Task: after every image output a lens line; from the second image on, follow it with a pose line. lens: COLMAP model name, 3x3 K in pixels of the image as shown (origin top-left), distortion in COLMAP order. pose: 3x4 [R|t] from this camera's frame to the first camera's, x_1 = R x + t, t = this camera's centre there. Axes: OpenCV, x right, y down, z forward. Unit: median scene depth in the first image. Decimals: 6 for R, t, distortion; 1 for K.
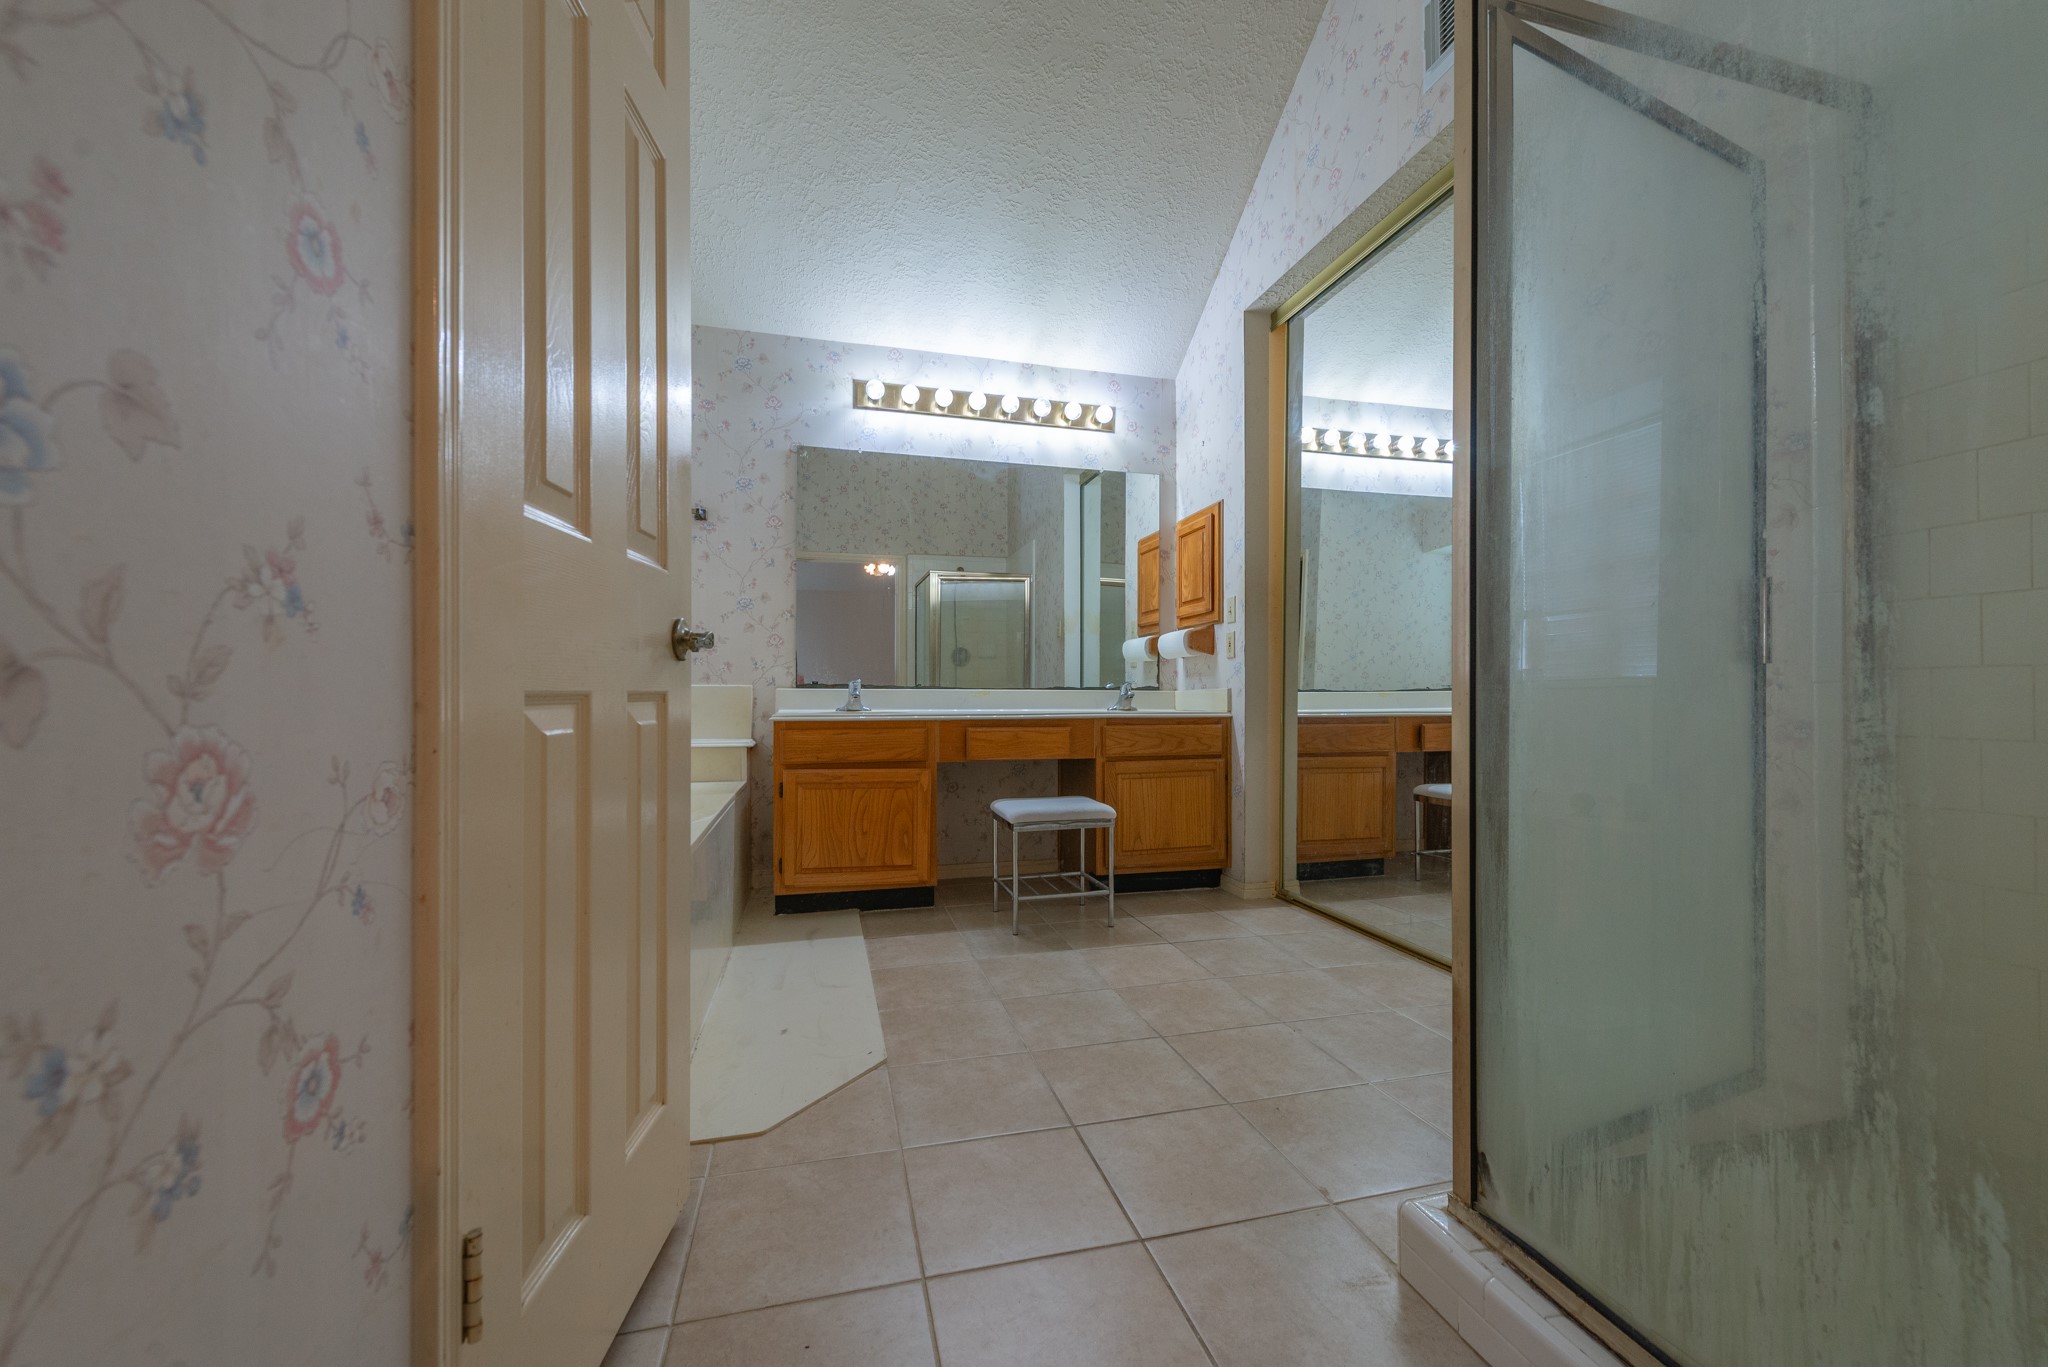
lens RADIAL K [[786.6, 0, 1026.7], [0, 786.6, 692.6], [0, 0, 1]] dist [0.000082, -0.000253]
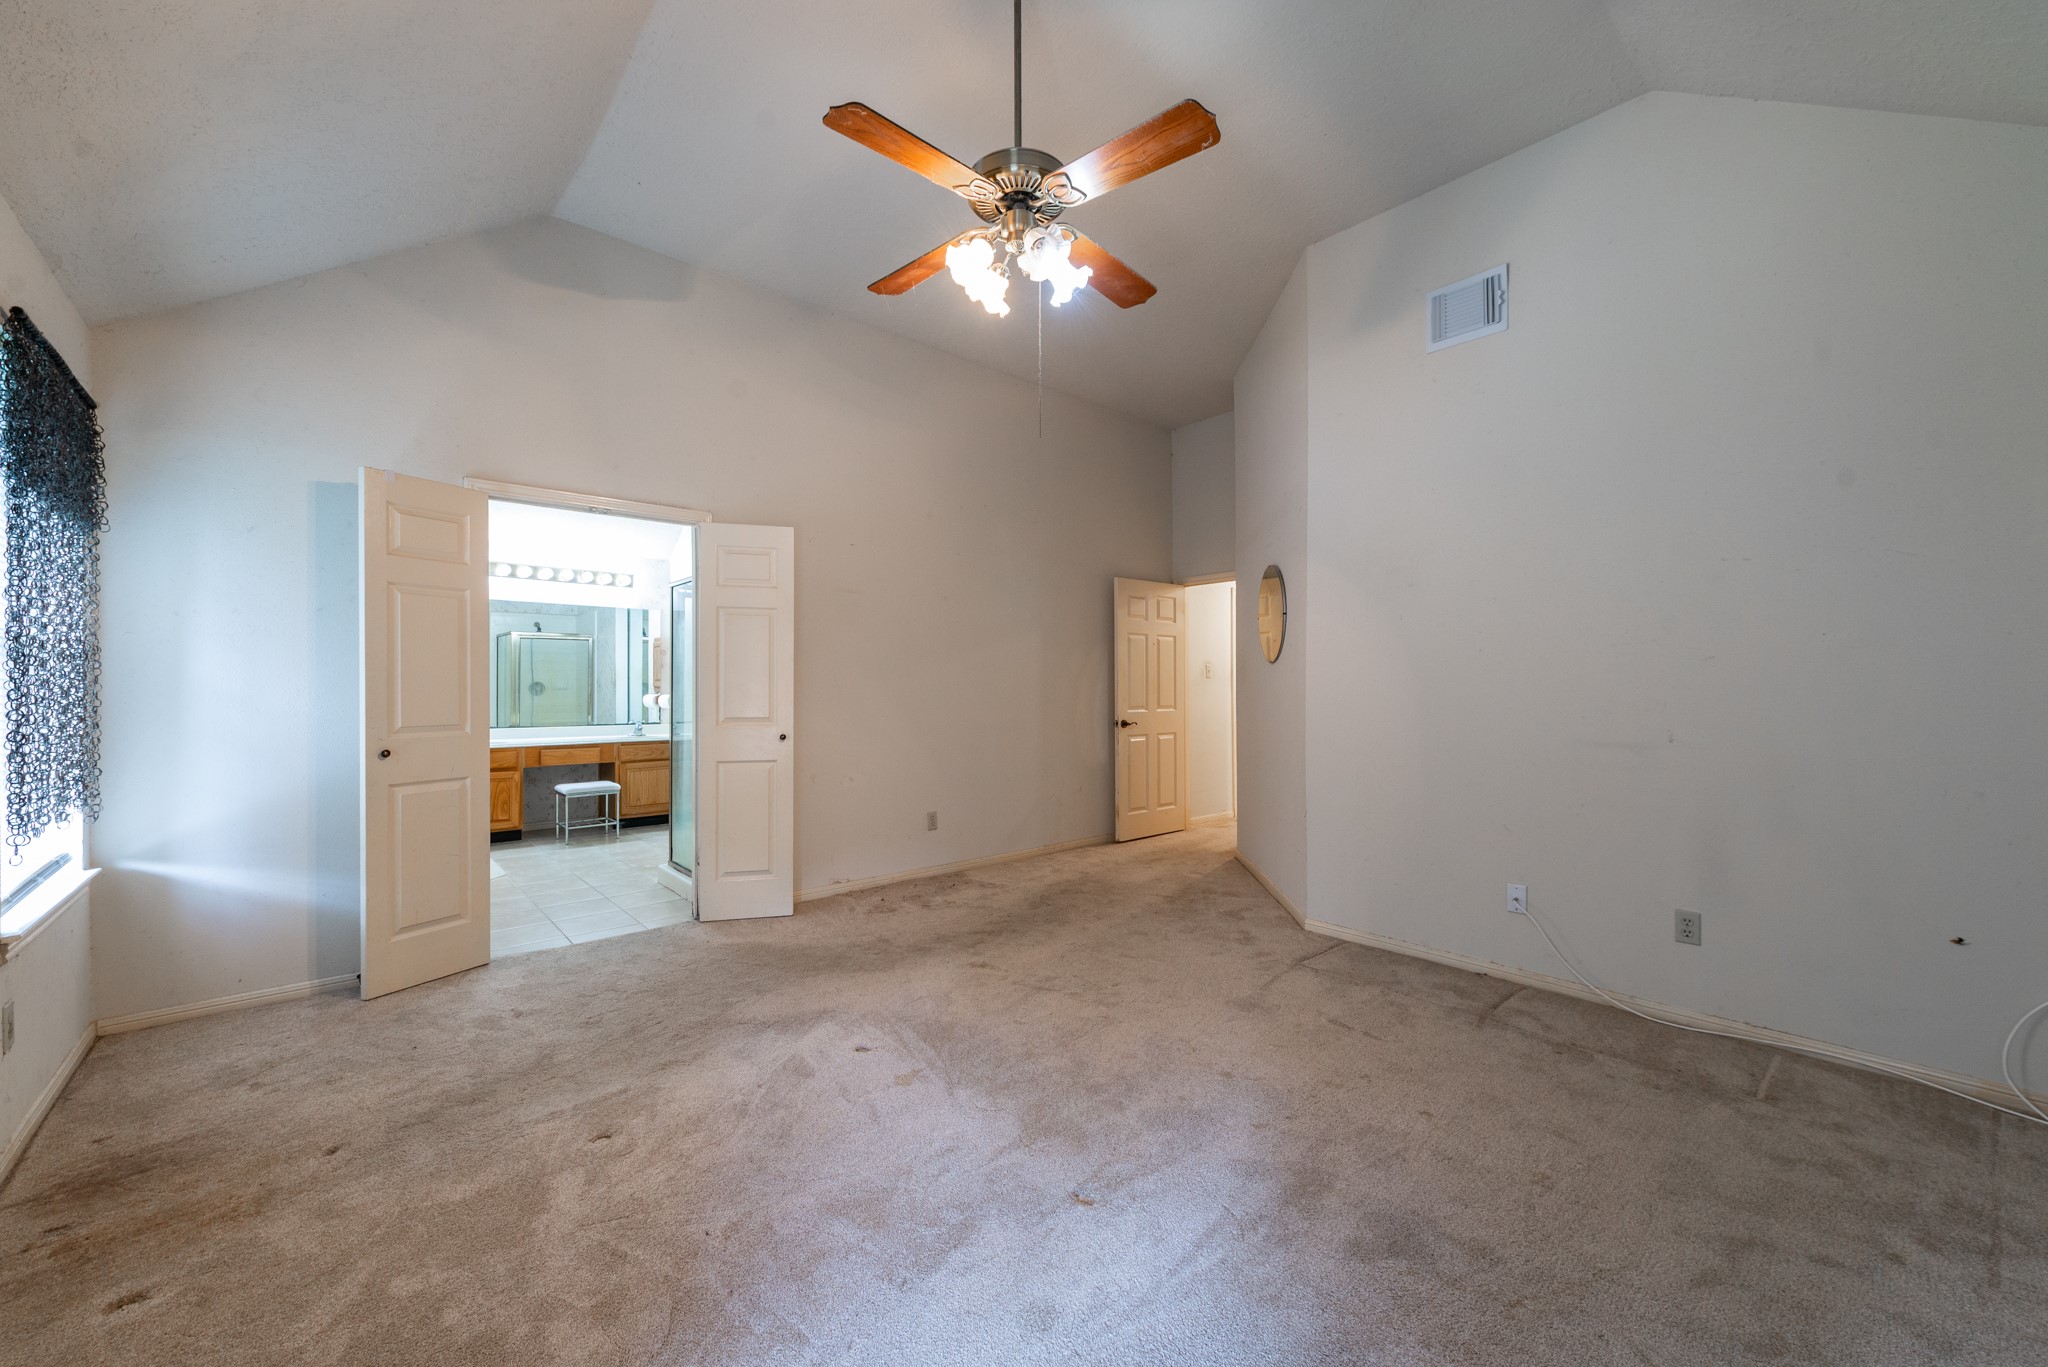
lens RADIAL K [[786.6, 0, 1028.2], [0, 786.6, 691.9], [0, 0, 1]] dist [0.000082, -0.000253]
pose [[0.889934, -0.003025, 0.456079, 0.112035], [-0.000816, 0.999966, 0.008223, -0.116860], [-0.456088, -0.007690, 0.889901, -1.307341]]
